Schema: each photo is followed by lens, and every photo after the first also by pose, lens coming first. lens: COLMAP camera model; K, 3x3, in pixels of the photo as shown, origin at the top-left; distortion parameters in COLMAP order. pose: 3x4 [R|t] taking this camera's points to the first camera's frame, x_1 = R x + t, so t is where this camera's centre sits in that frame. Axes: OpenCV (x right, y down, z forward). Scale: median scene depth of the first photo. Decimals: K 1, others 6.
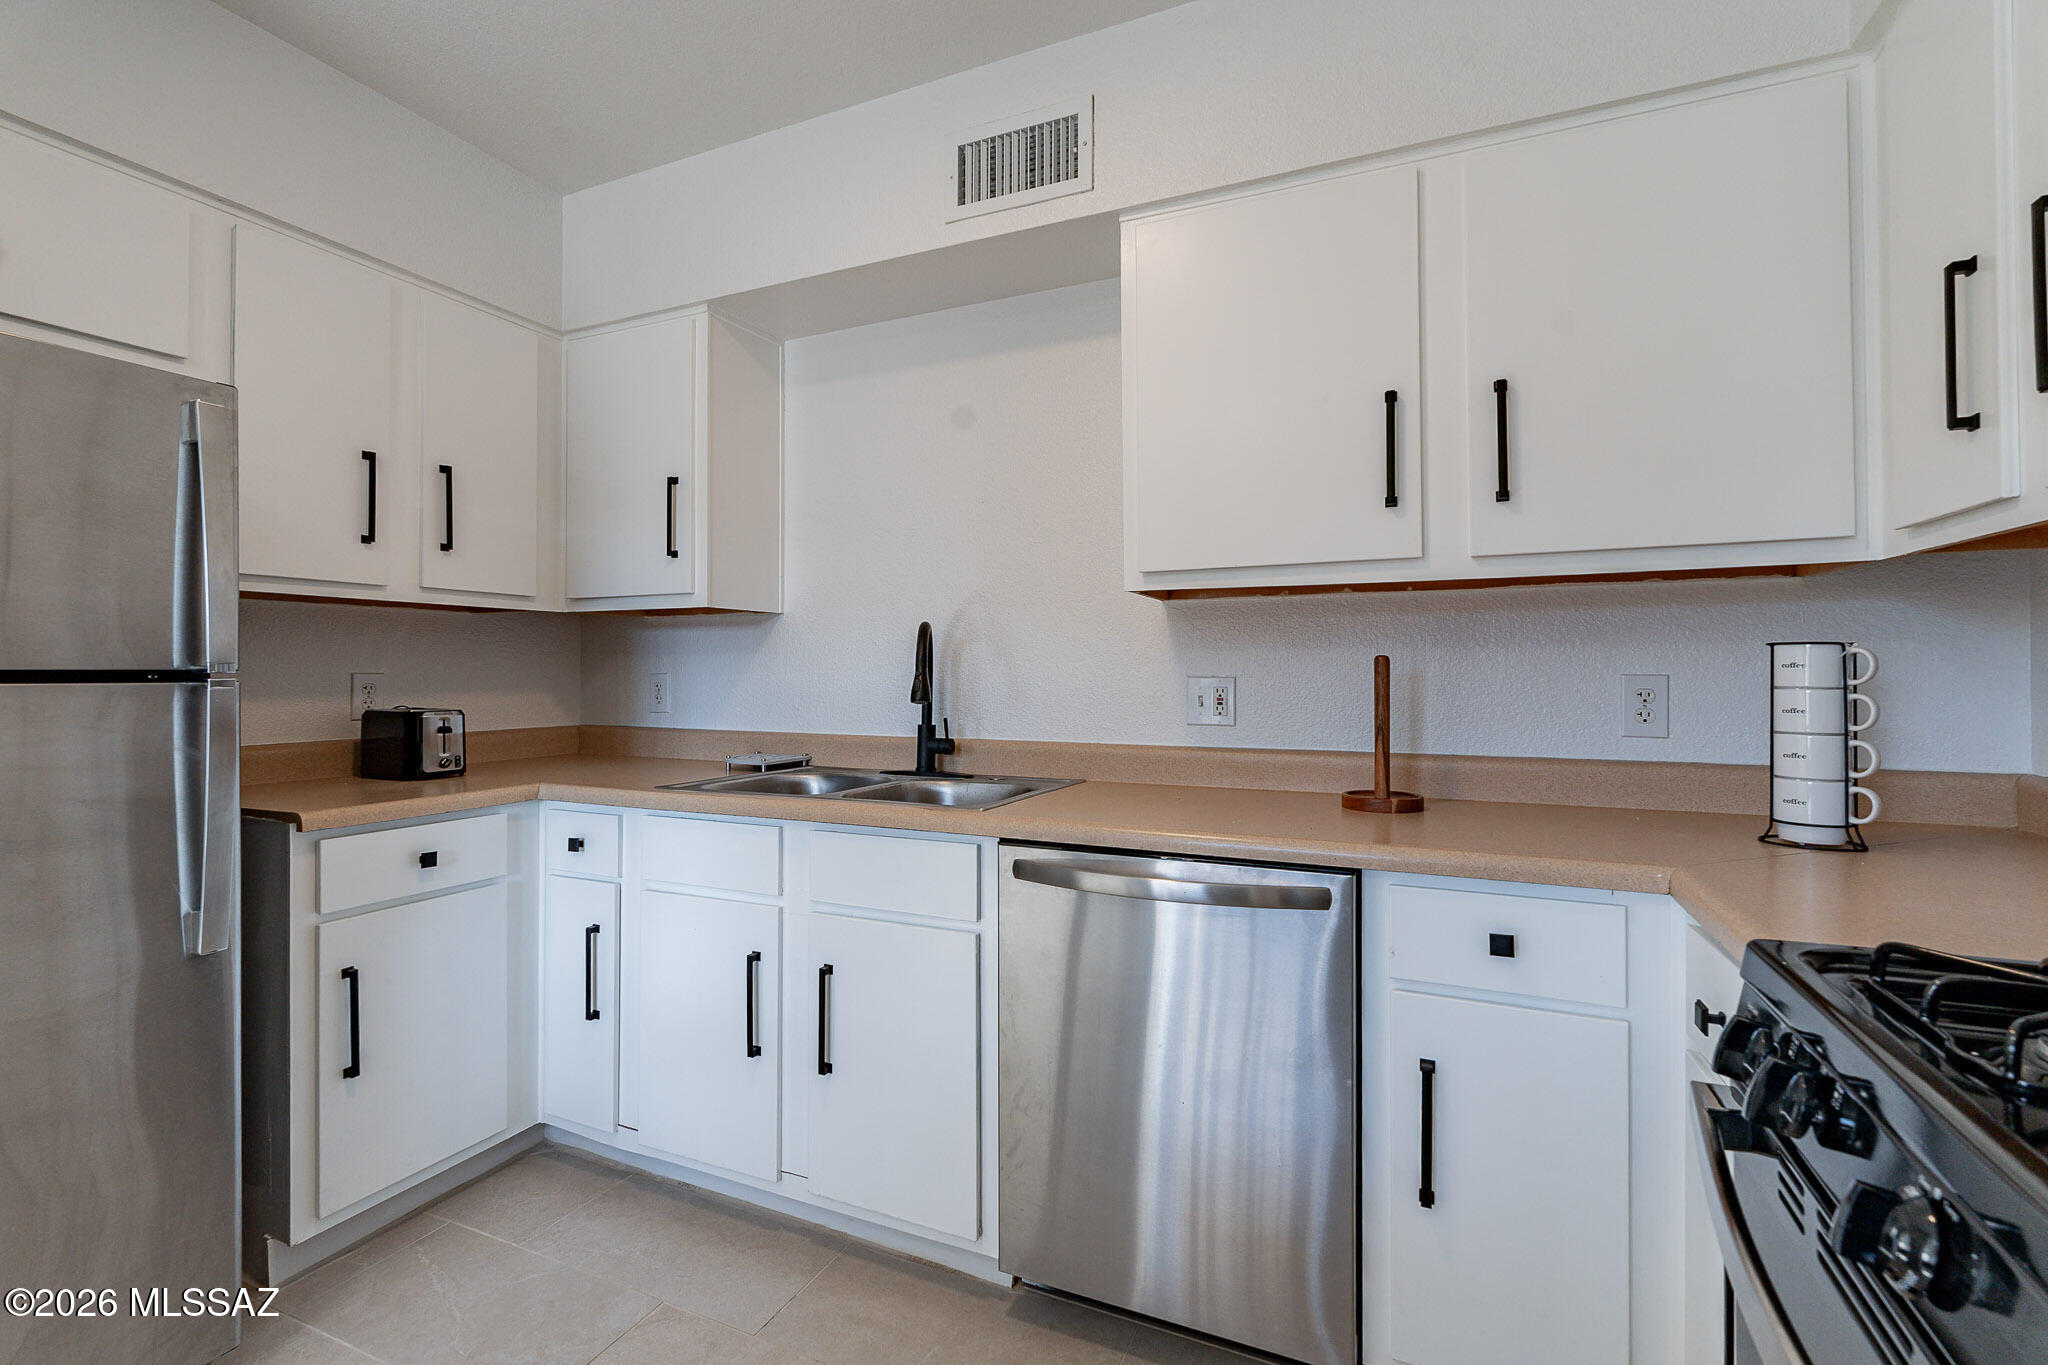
lens RADIAL K [[902.3, 0, 1025.6], [0, 902.3, 678.1], [0, 0, 1]] dist [-0.001753, -0.000581]
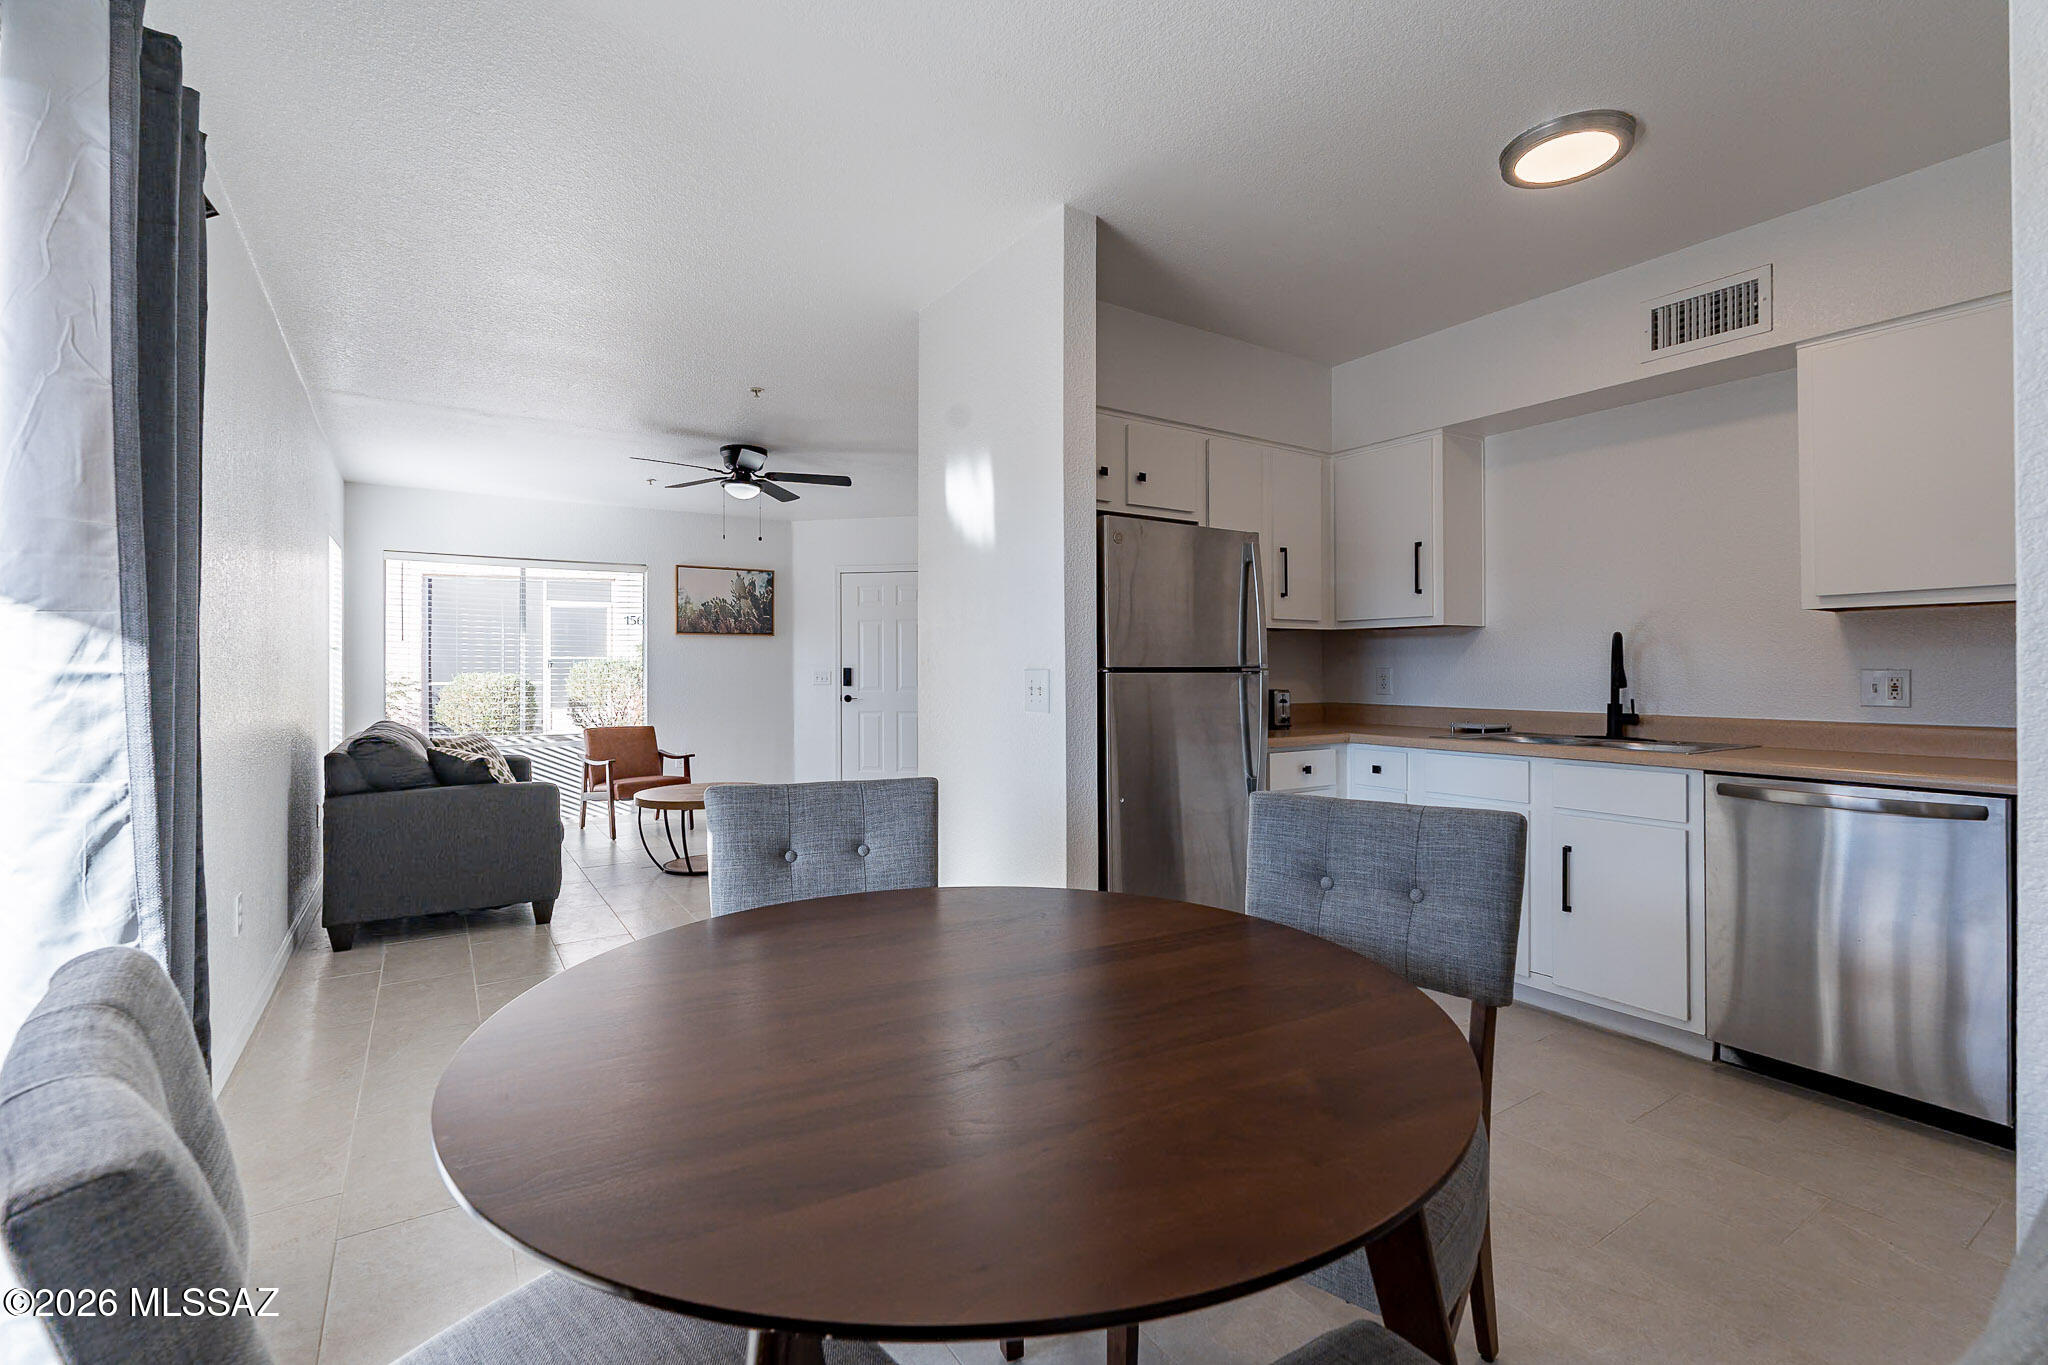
lens RADIAL K [[902.3, 0, 1024.0], [0, 902.3, 670.0], [0, 0, 1]] dist [-0.001753, -0.000581]
pose [[0.842716, -0.002235, -0.538354, -0.145338], [-0.000376, 0.999989, -0.004740, 0.006340], [0.538358, 0.004197, 0.842706, -0.780454]]
